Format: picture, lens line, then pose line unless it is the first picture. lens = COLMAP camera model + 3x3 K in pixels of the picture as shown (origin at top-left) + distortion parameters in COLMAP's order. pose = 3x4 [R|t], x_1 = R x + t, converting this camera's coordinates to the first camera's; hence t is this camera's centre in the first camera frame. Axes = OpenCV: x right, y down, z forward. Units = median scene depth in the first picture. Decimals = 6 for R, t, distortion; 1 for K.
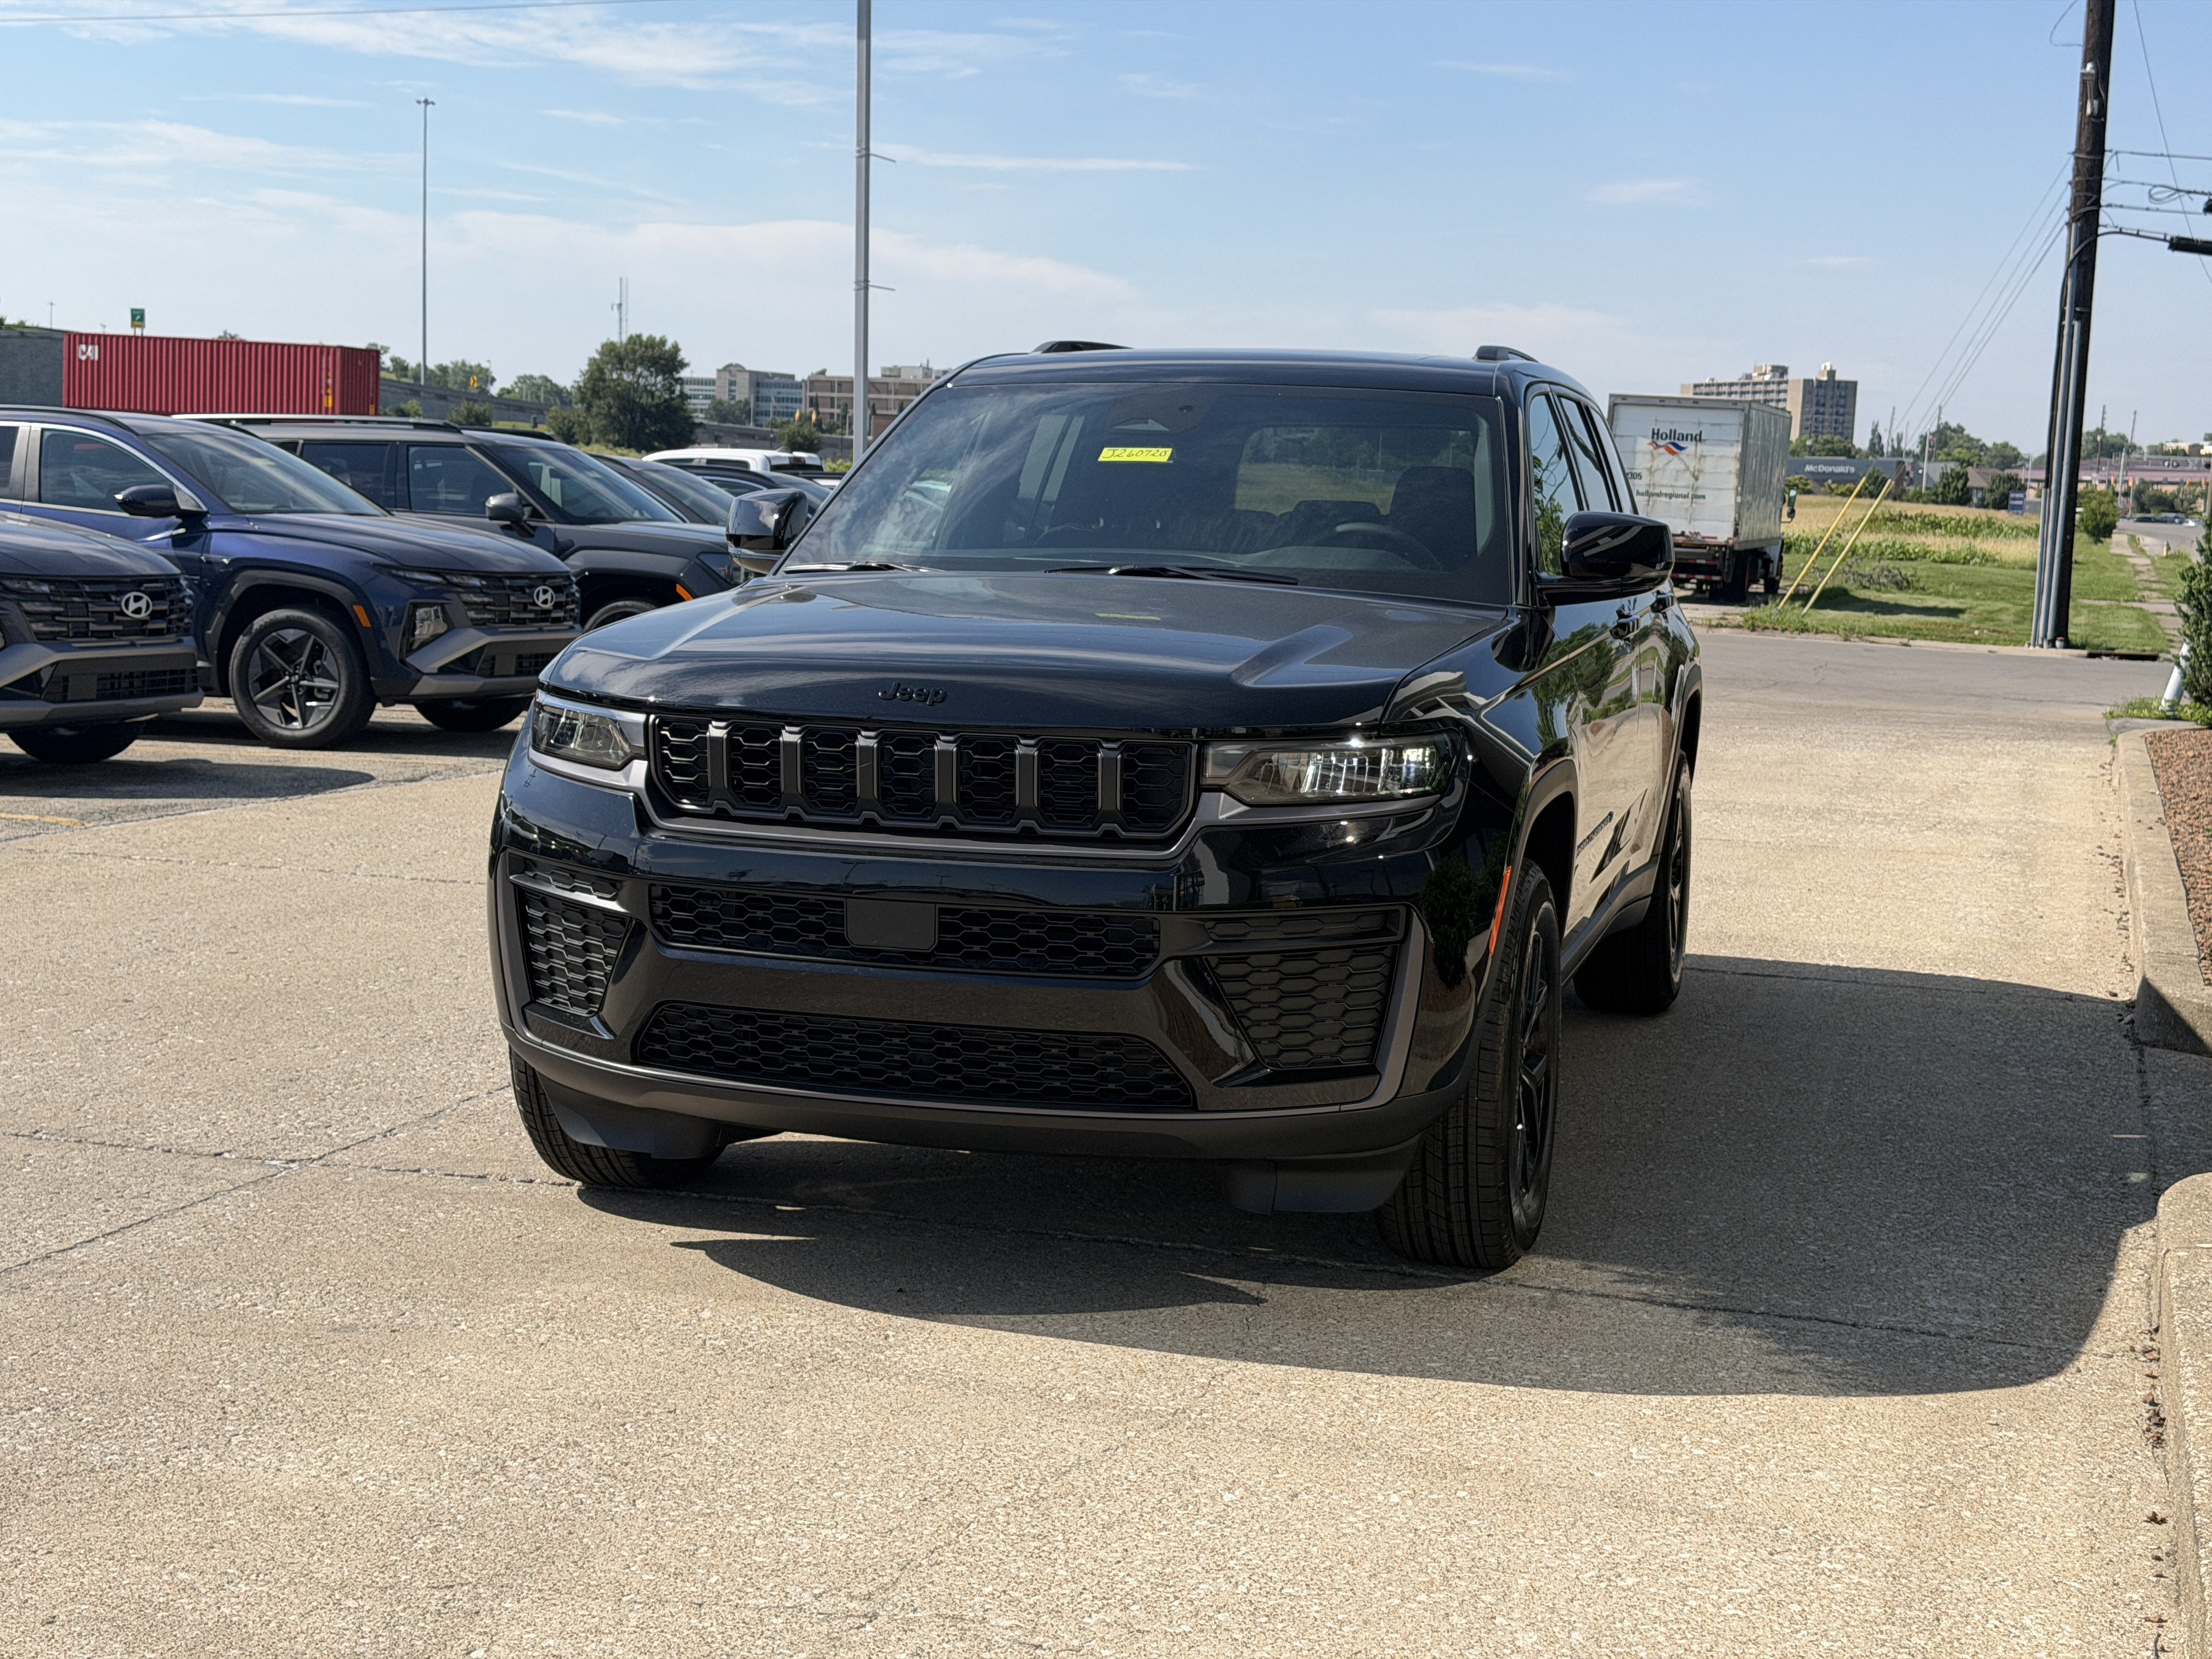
lens RADIAL K [[3094.2, 0, 1122.5], [0, 3094.2, 896.0], [0, 0, 1]] dist [0.192597, -0.411896]
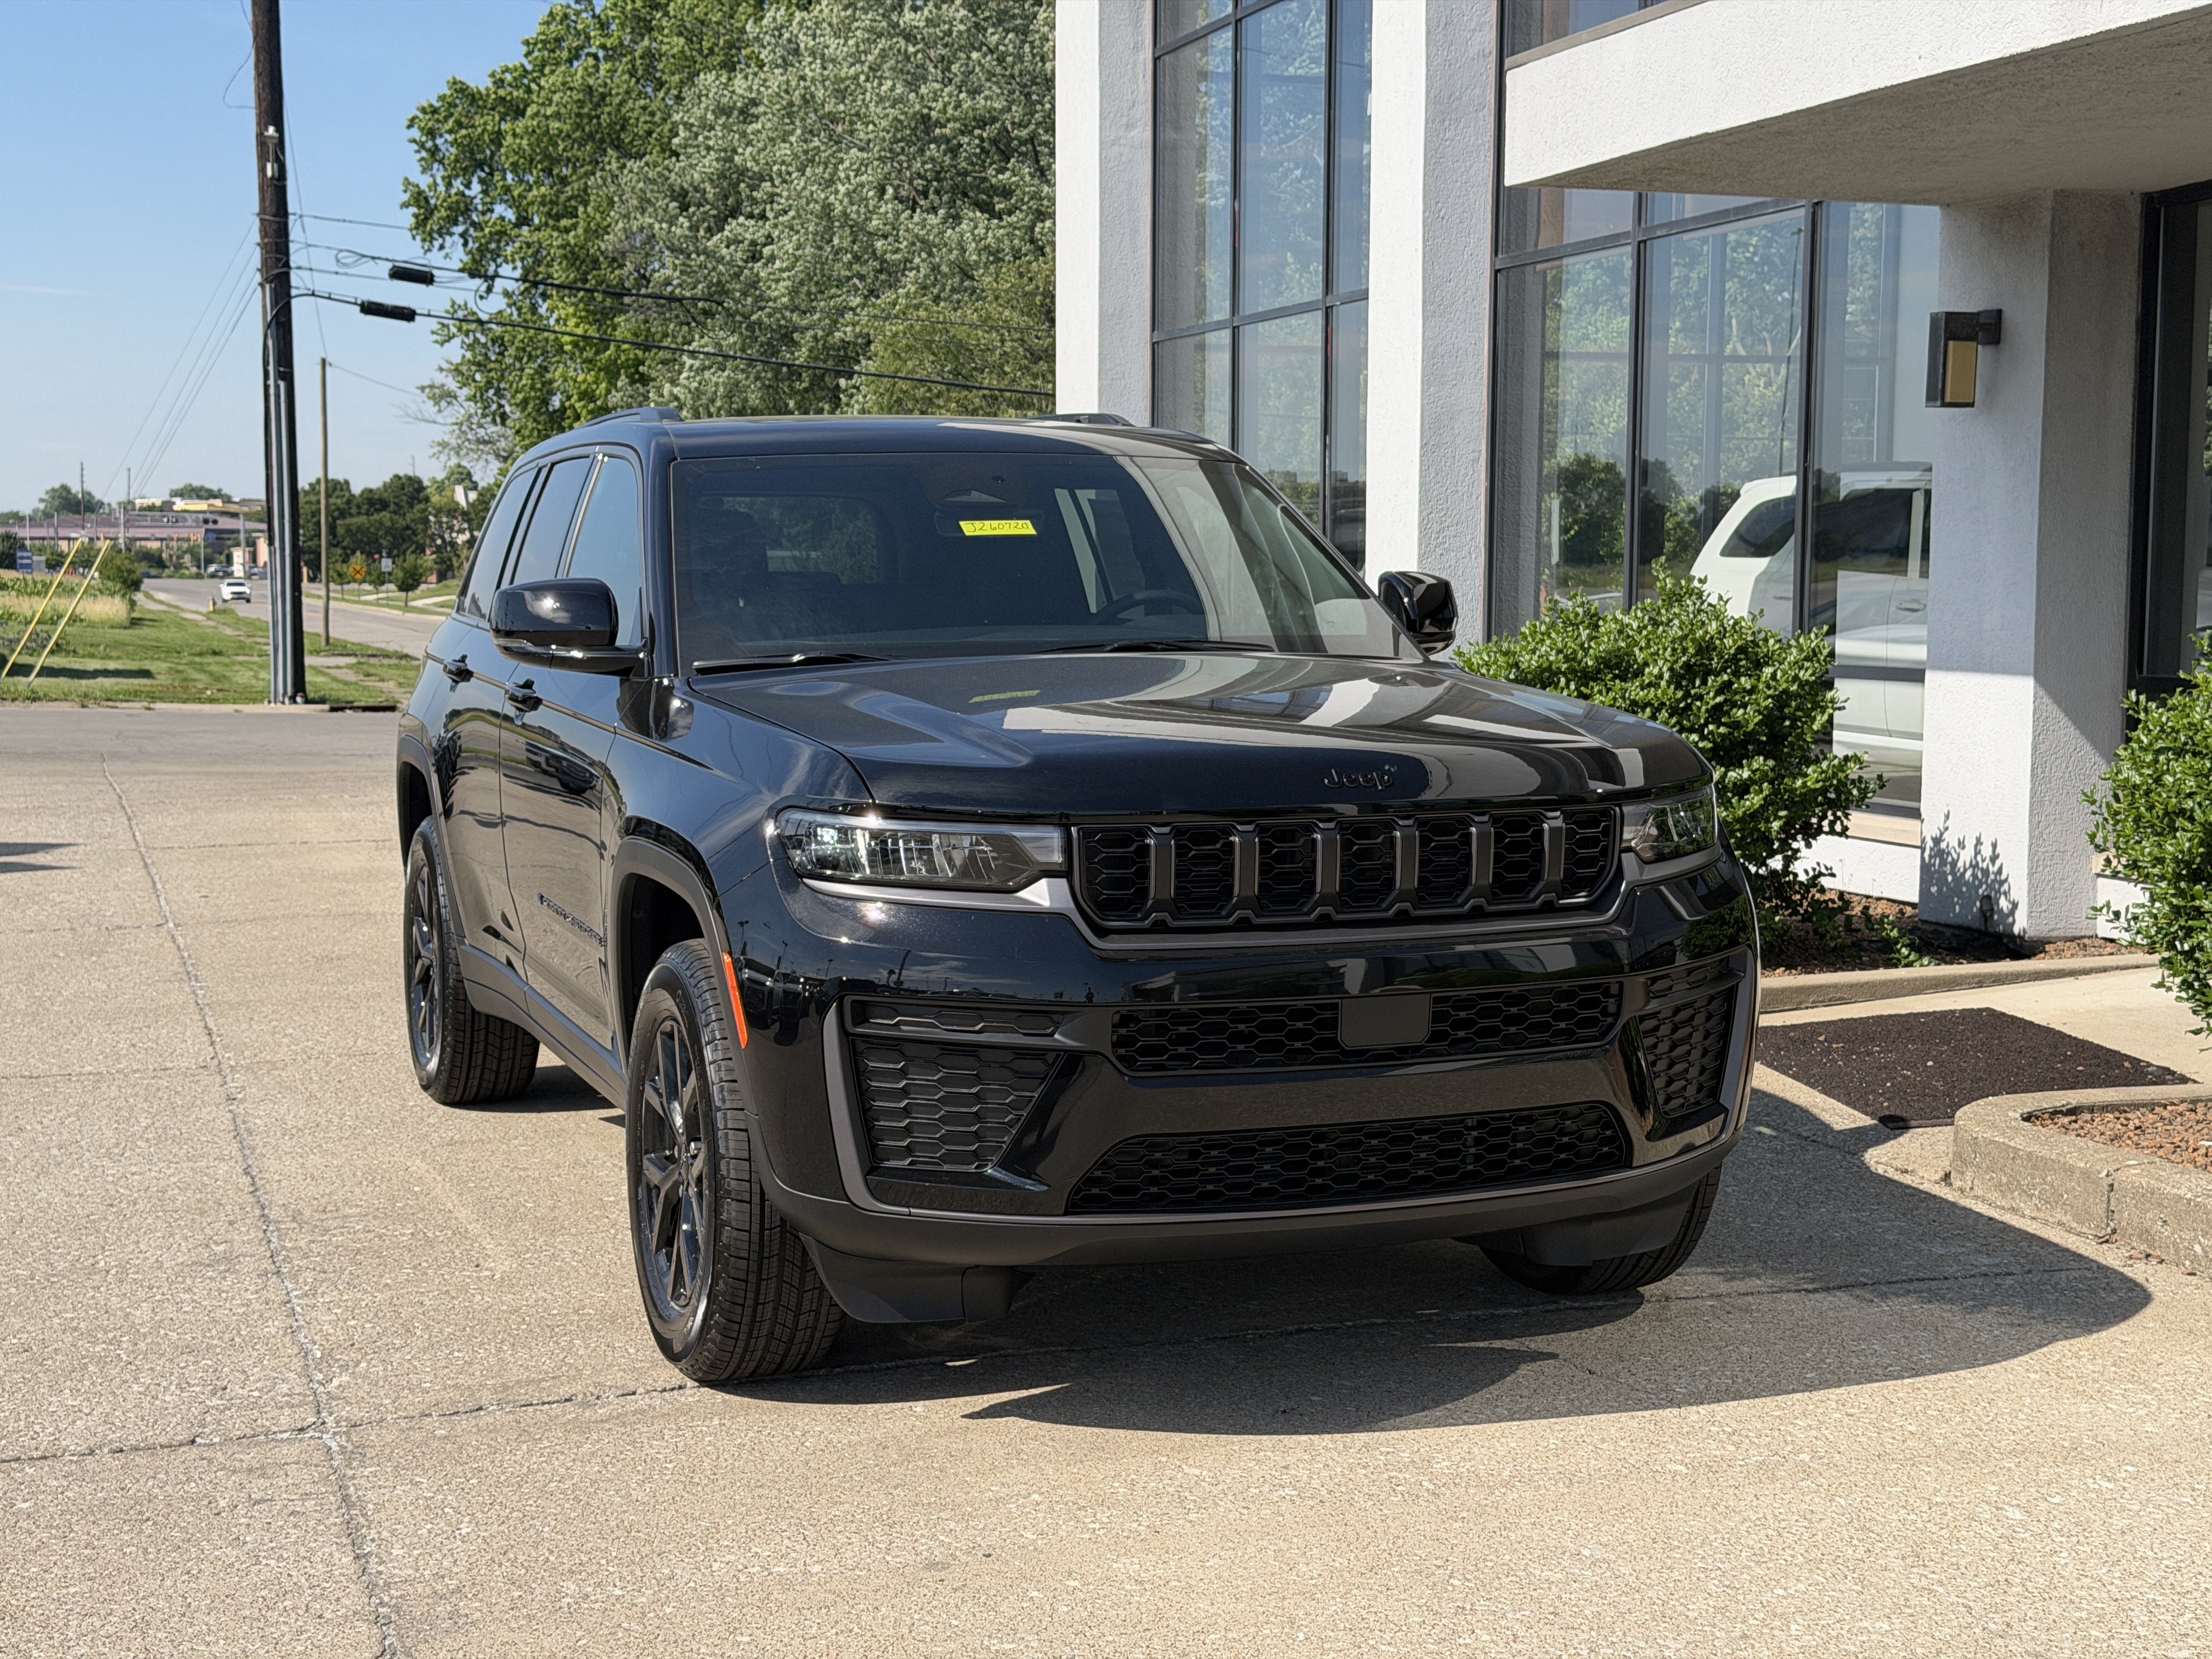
lens RADIAL K [[3094.2, 0, 1122.5], [0, 3094.2, 896.0], [0, 0, 1]] dist [0.192597, -0.411896]
pose [[0.802509, -0.096680, 0.588755, -0.617701], [0.106950, 0.994111, 0.017465, -0.048098], [-0.586976, 0.048952, 0.808123, 0.241657]]
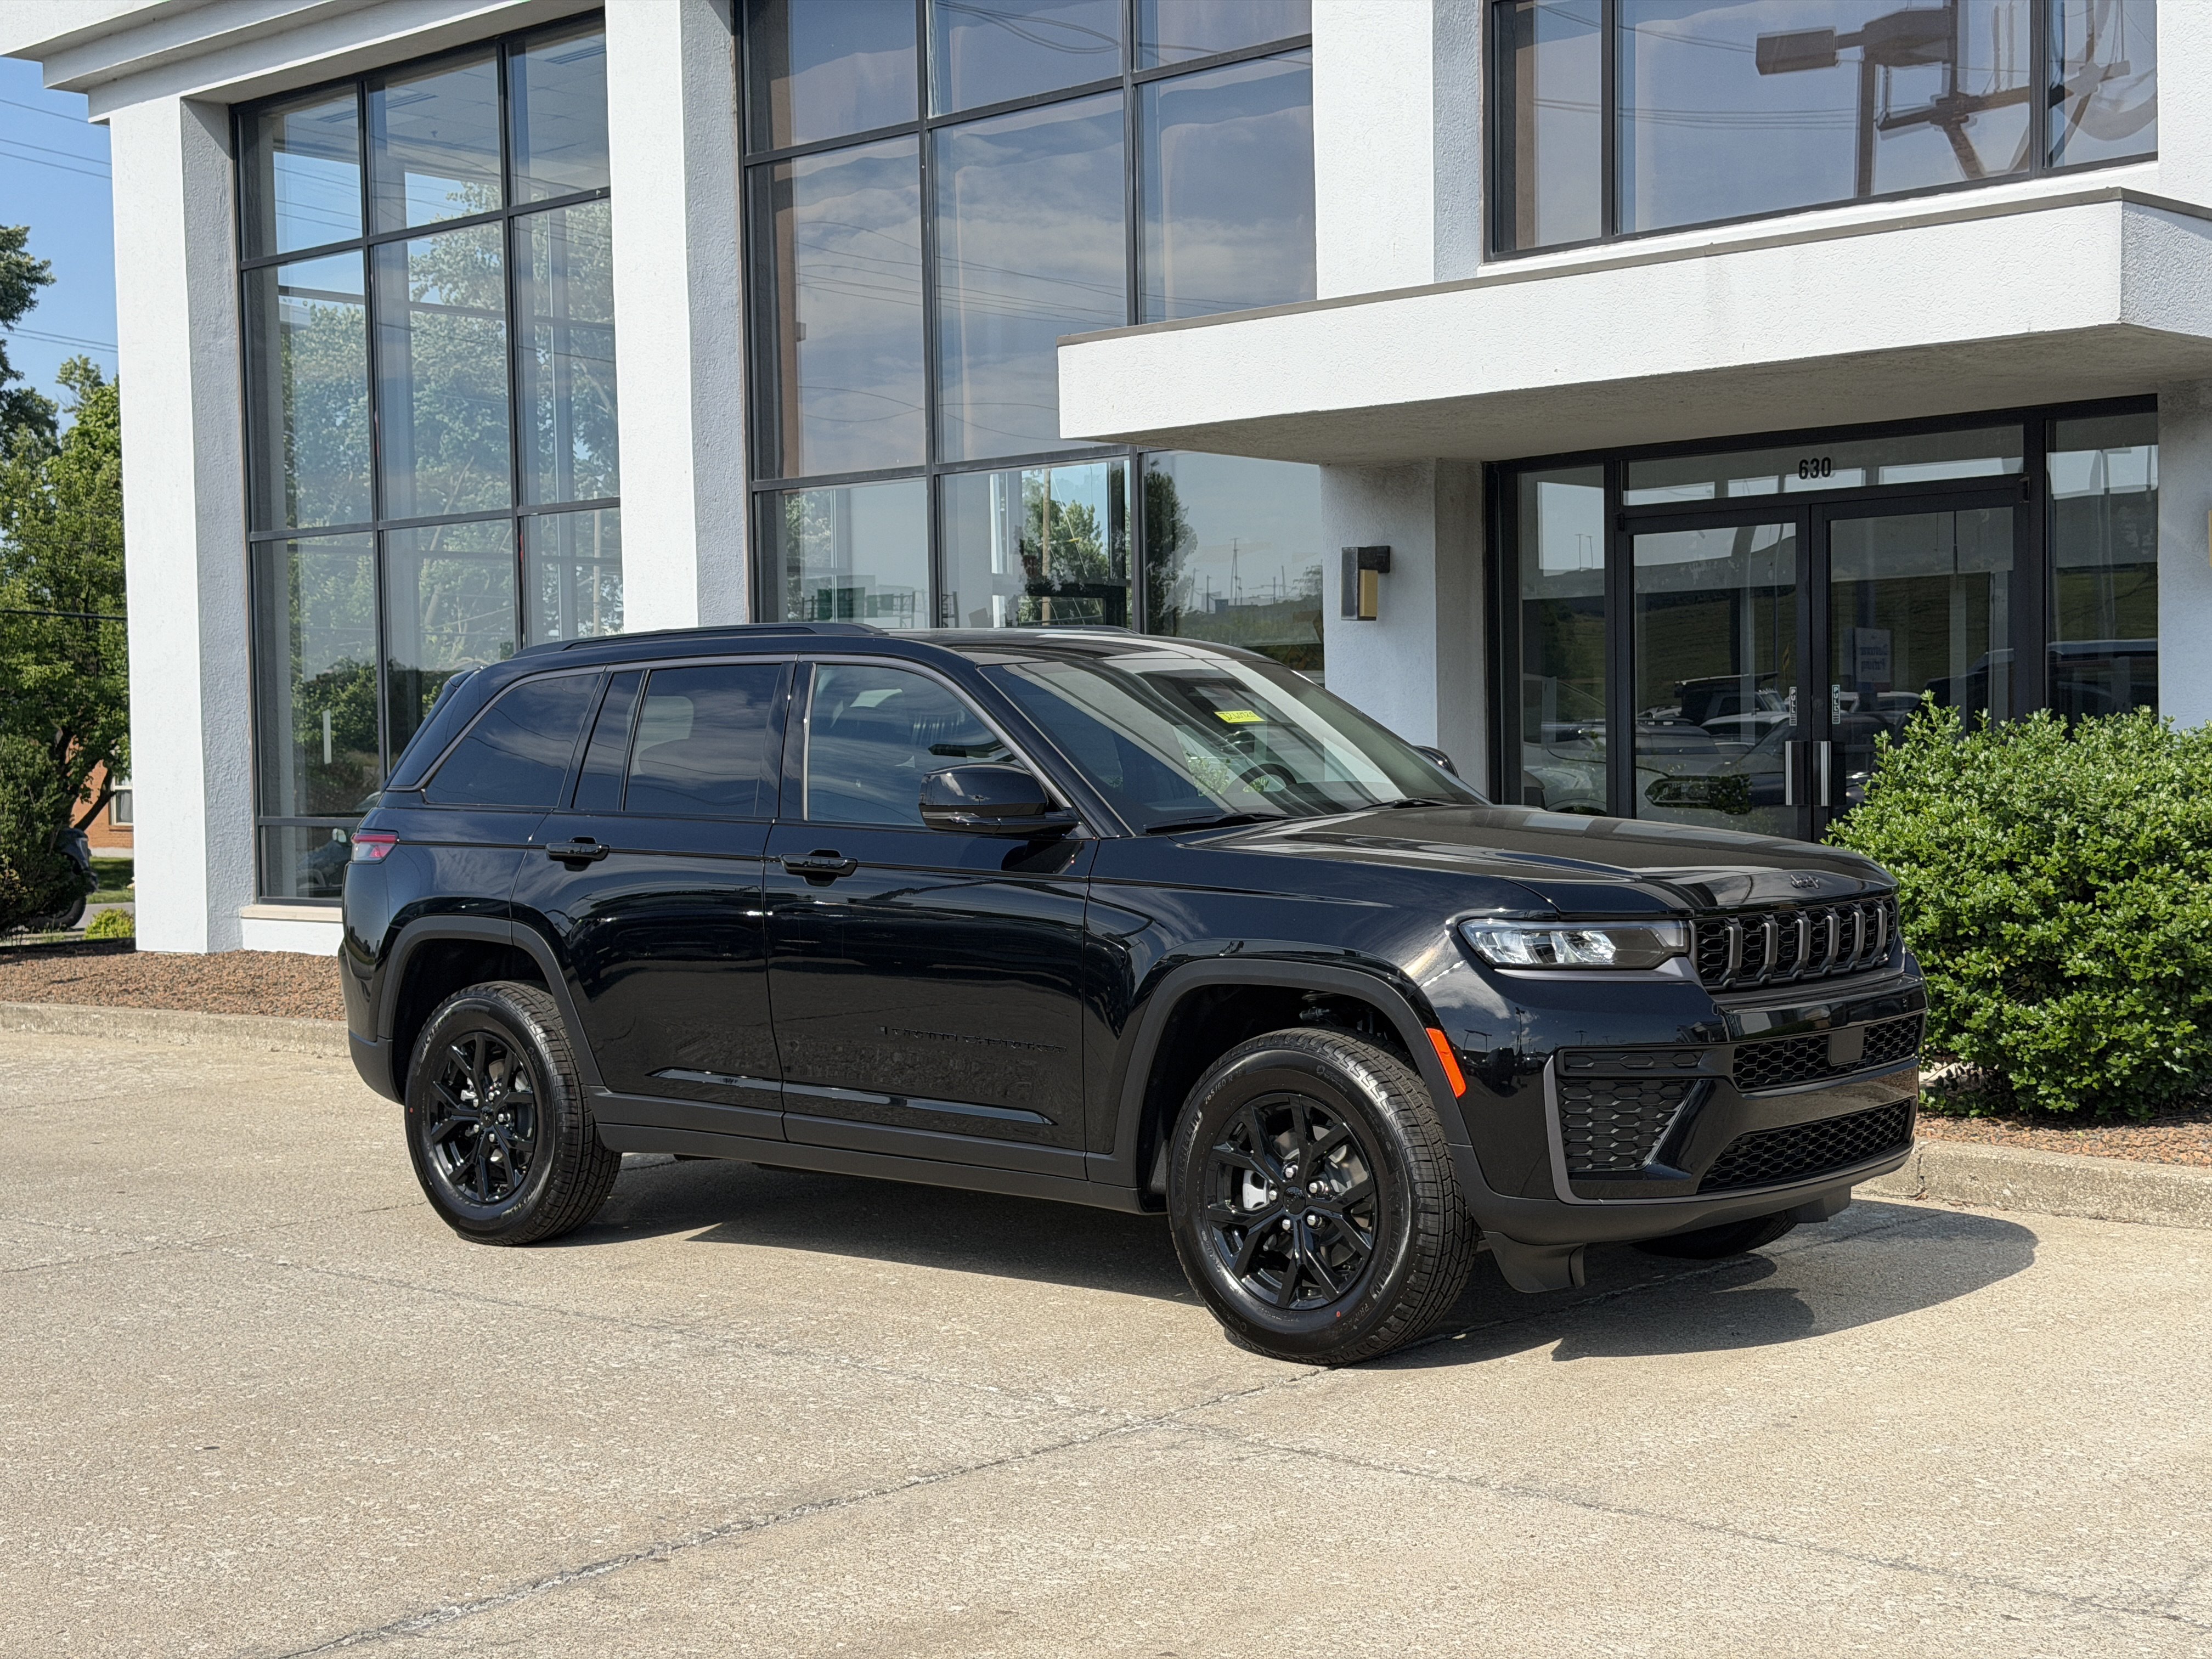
lens RADIAL K [[3094.2, 0, 1122.5], [0, 3094.2, 896.0], [0, 0, 1]] dist [0.192597, -0.411896]
pose [[0.429455, -0.088973, 0.898695, -1.308740], [0.155591, 0.987544, 0.023418, -0.125263], [-0.889584, 0.129772, 0.437949, 0.586440]]
